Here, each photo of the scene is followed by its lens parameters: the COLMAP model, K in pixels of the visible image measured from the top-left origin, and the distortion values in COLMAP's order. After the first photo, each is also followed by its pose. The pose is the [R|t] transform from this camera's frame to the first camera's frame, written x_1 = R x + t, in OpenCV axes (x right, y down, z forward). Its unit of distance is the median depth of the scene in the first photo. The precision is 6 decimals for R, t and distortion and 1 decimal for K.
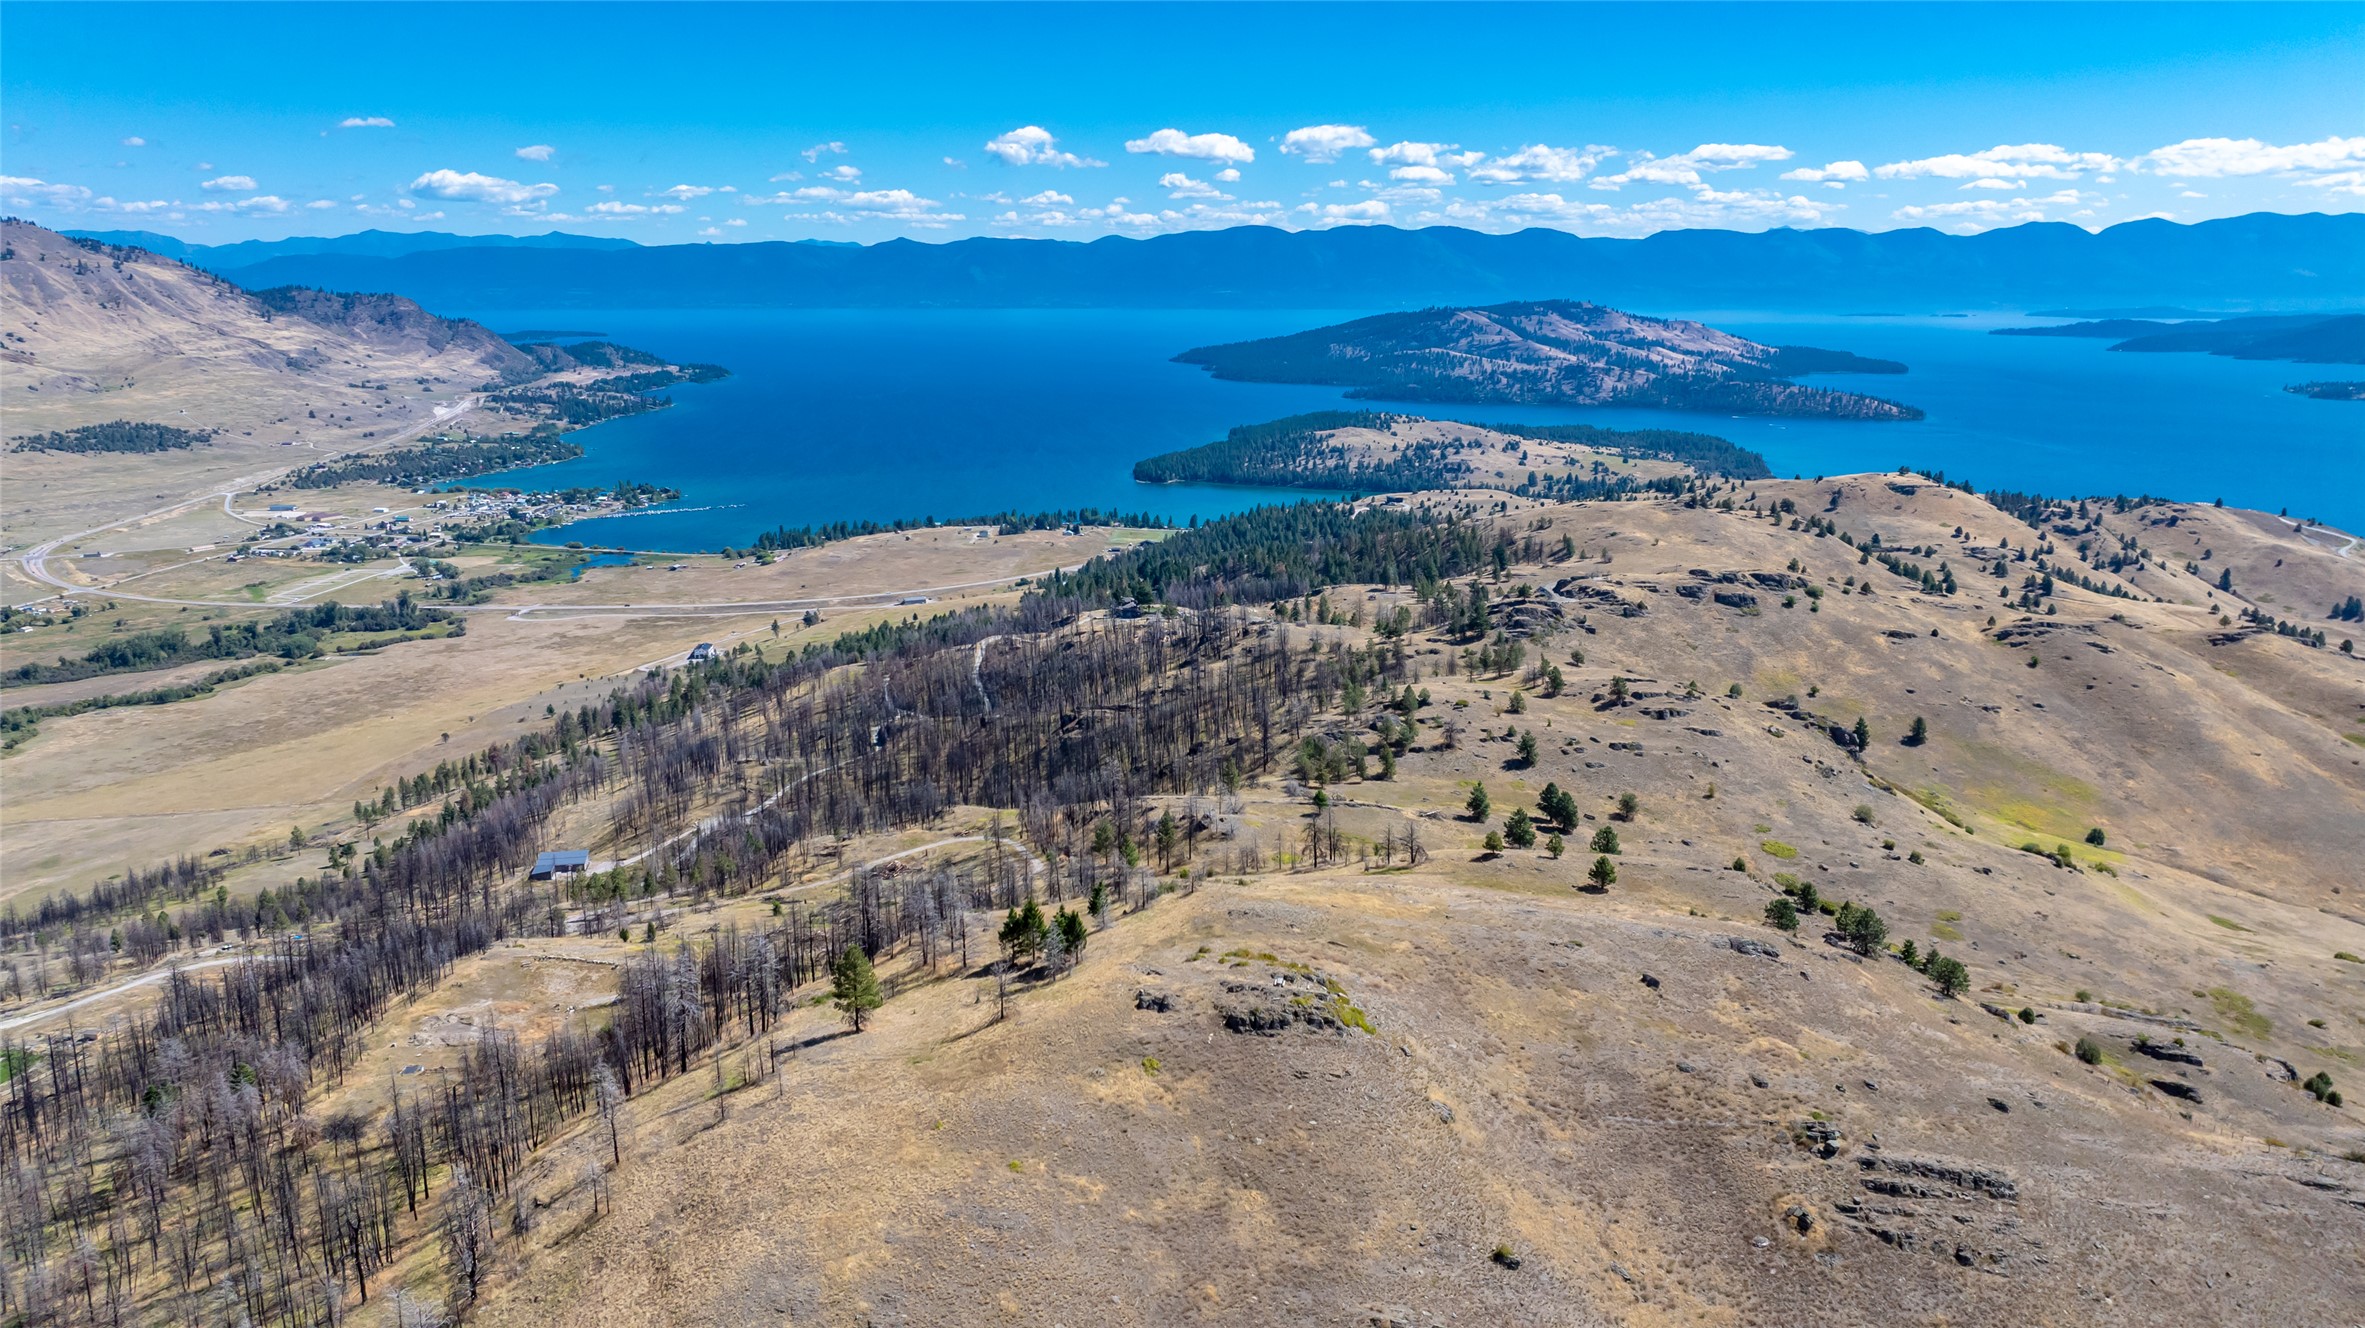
lens RADIAL K [[1666.6, 0, 1189.4], [0, 1666.6, 655.4], [0, 0, 1]] dist [-0.019747, -0.000371]
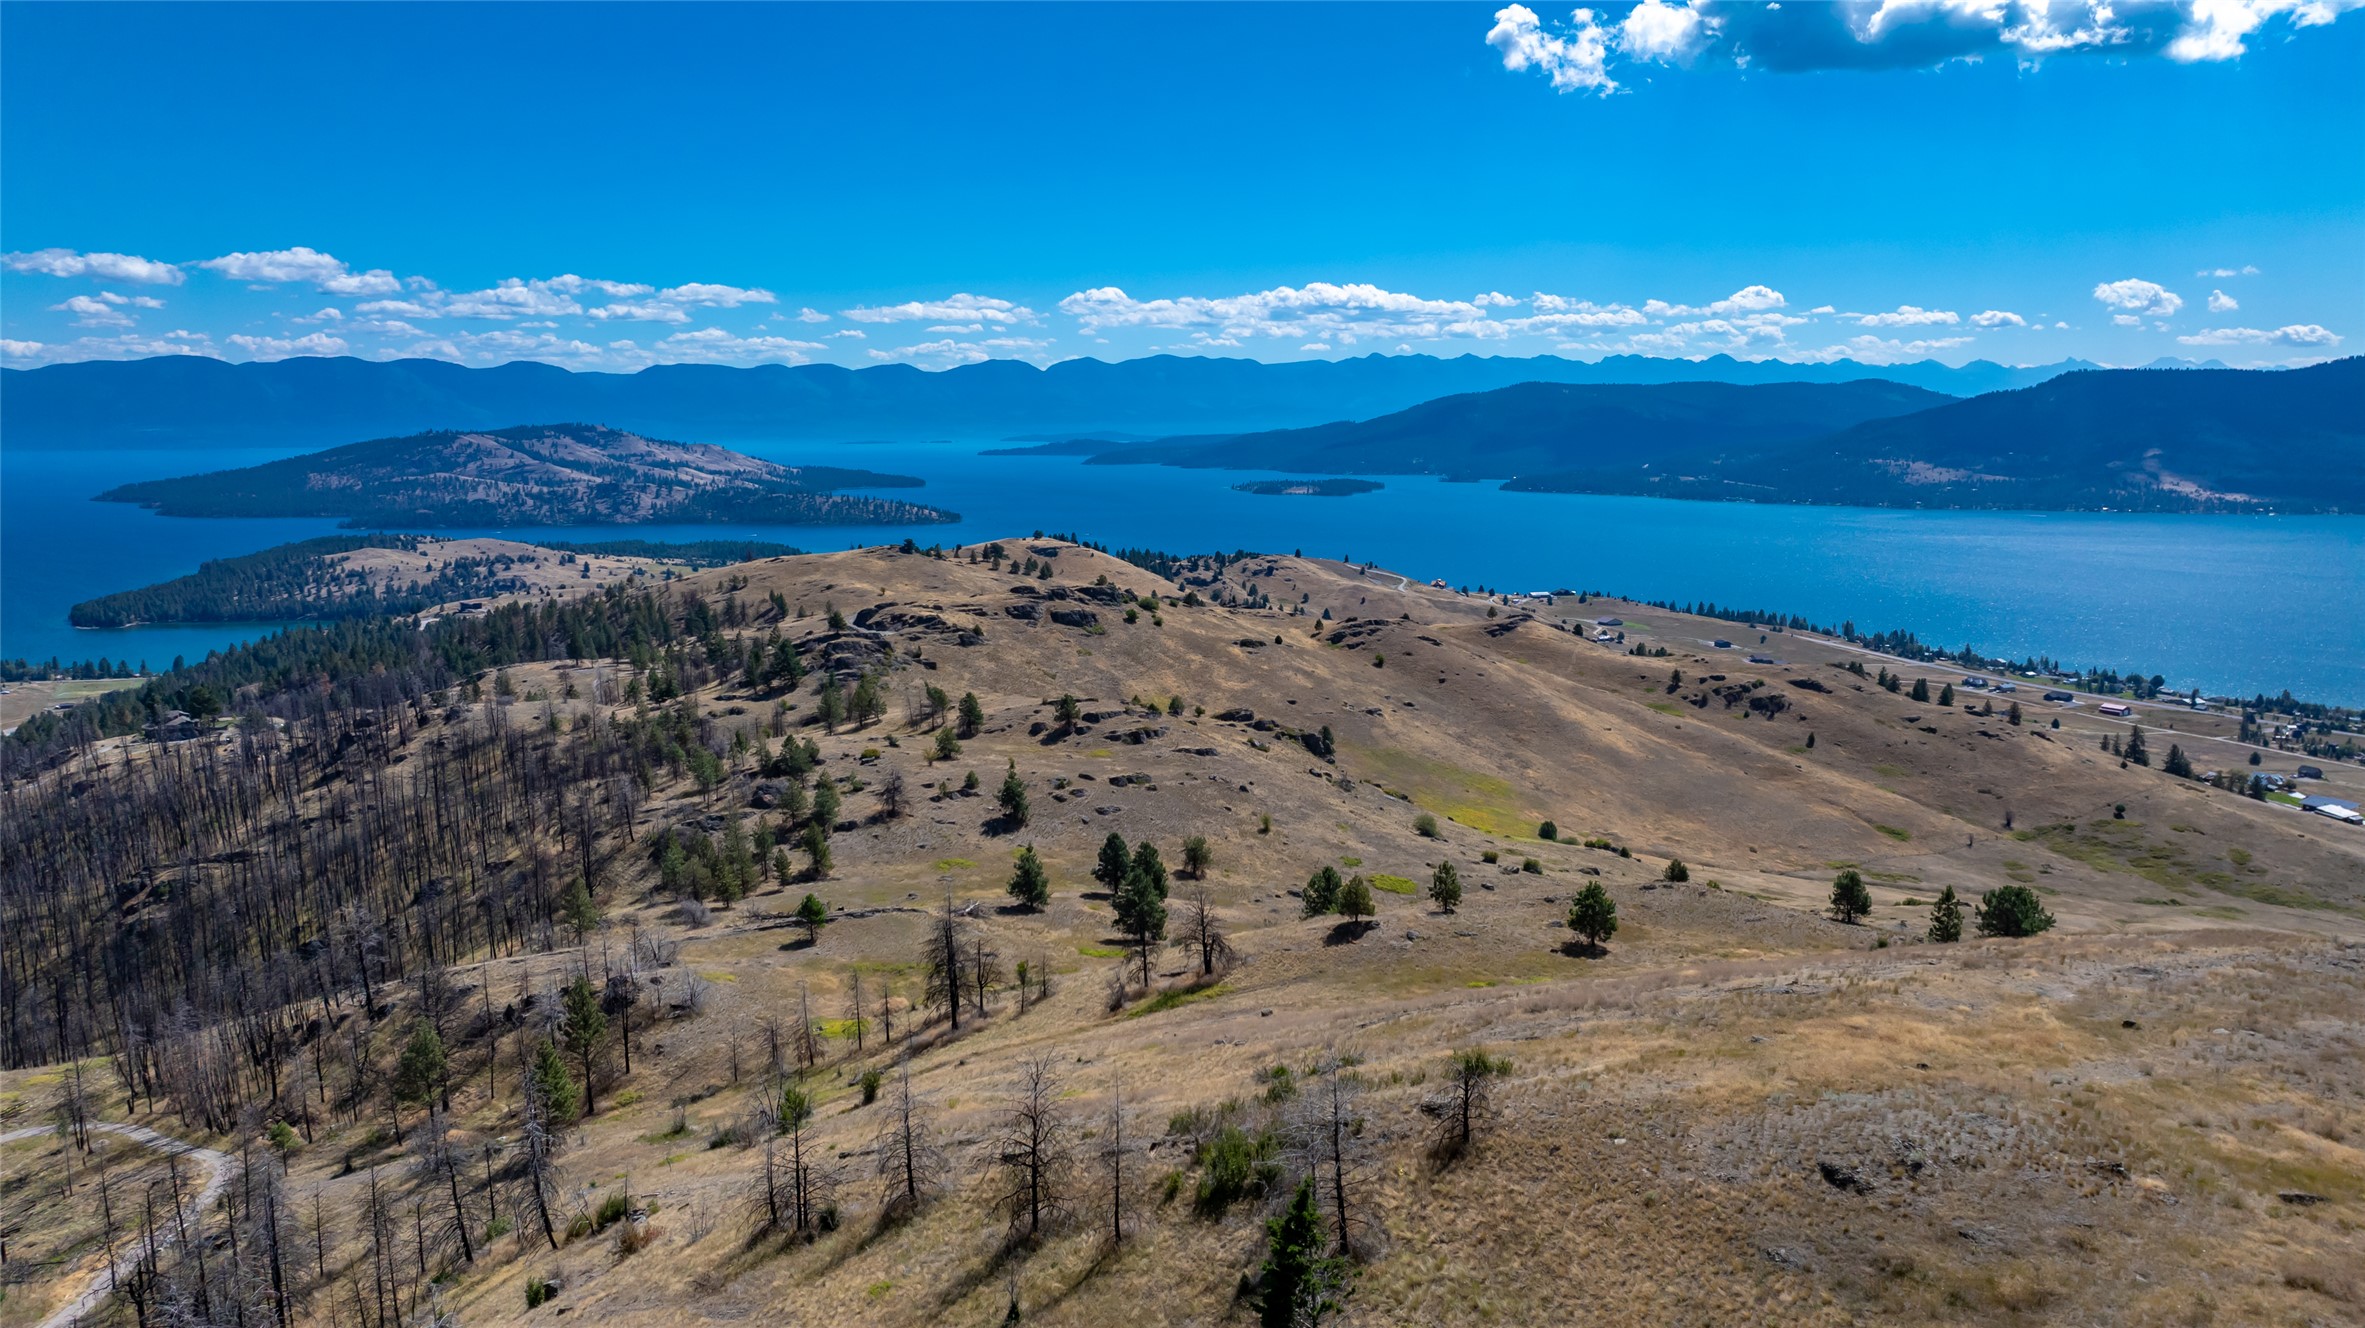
lens RADIAL K [[1666.6, 0, 1189.4], [0, 1666.6, 655.4], [0, 0, 1]] dist [-0.019747, -0.000371]
pose [[0.836317, -0.082102, 0.542065, -0.031893], [0.125616, 0.991117, -0.043688, 0.013325], [-0.533662, 0.104629, 0.839200, 0.146486]]
